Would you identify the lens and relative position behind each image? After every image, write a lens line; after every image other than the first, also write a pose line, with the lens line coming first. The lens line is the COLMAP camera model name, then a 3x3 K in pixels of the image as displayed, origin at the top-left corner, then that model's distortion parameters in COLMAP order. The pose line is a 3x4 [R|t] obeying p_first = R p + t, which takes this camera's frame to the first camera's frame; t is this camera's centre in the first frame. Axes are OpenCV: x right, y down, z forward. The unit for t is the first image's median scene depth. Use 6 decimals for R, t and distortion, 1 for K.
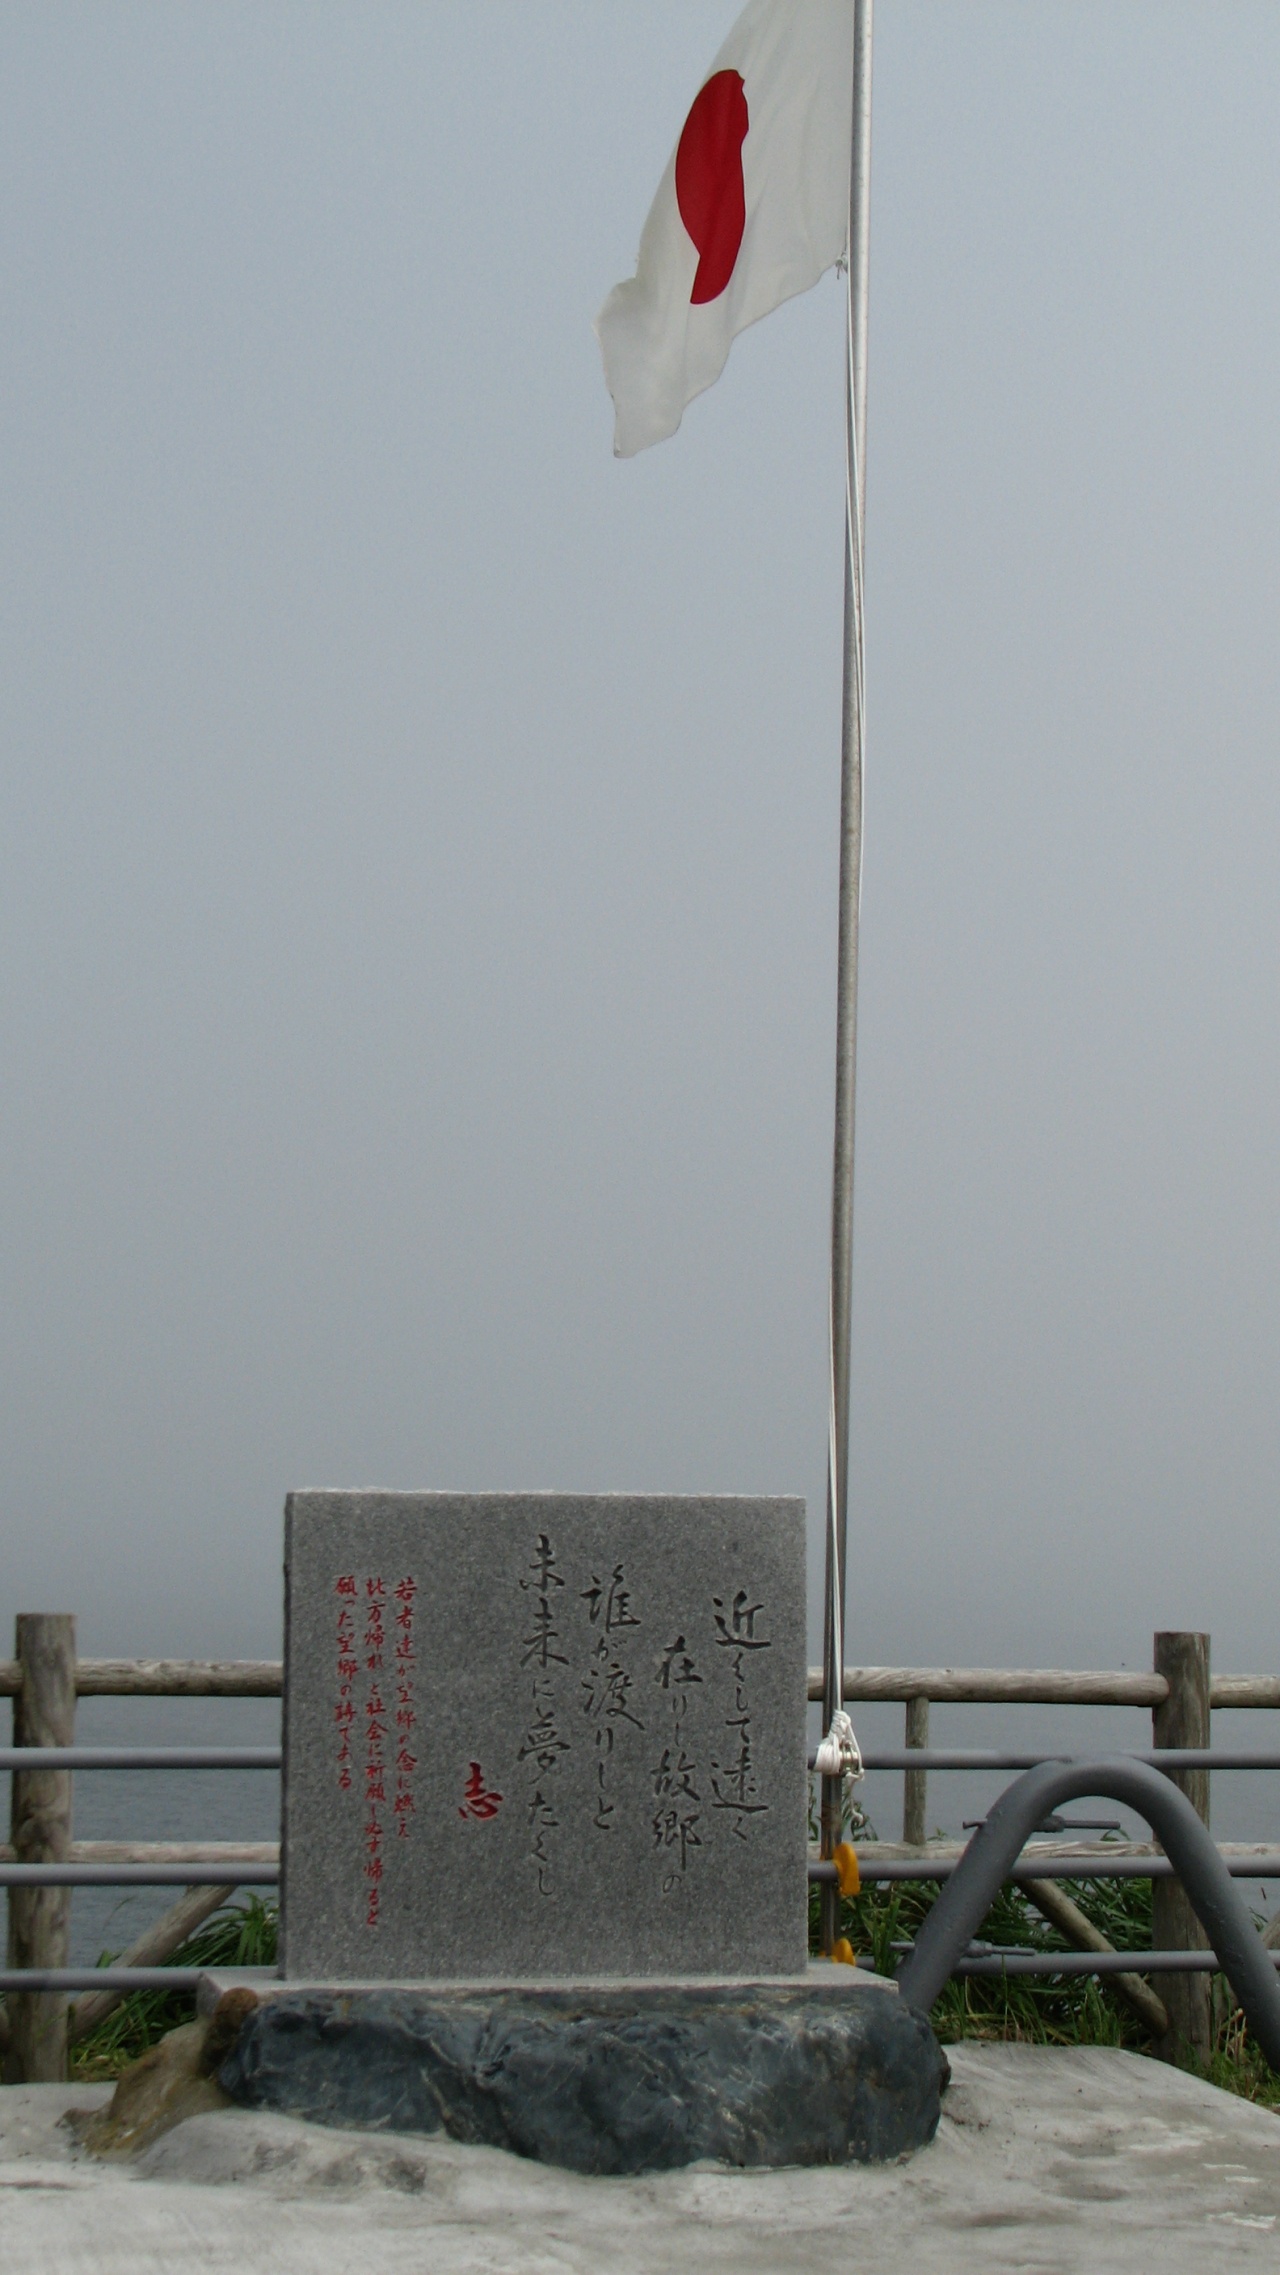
lens RADIAL K [[3872.2, 0, 640.0], [0, 3872.2, 1137.5], [0, 0, 1]] dist [0.001950, 0.281891]
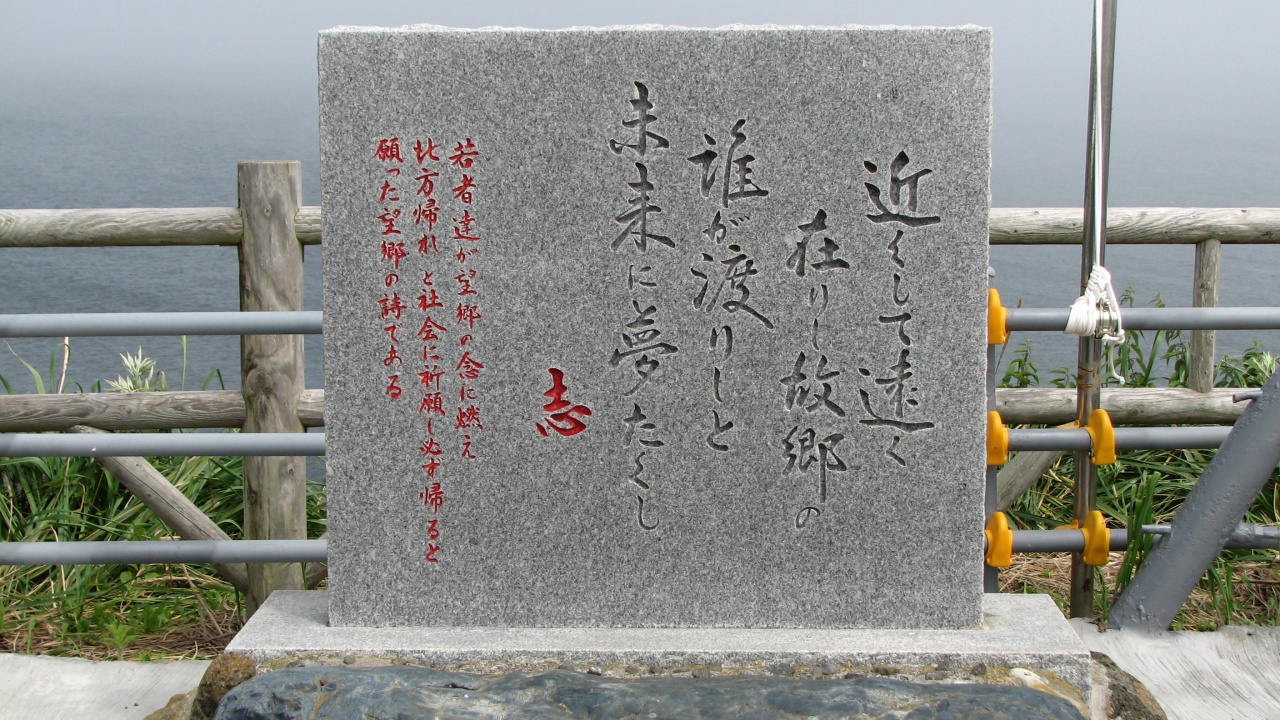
lens RADIAL K [[2178.6, 0, 640.0], [0, 2178.6, 360.0], [0, 0, 1]] dist [0.001950, 0.281891]
pose [[0.970209, 0.019051, -0.241518, 0.082417], [0.039368, 0.971256, 0.234759, 0.053855], [0.239048, -0.237273, 0.941572, 0.573479]]
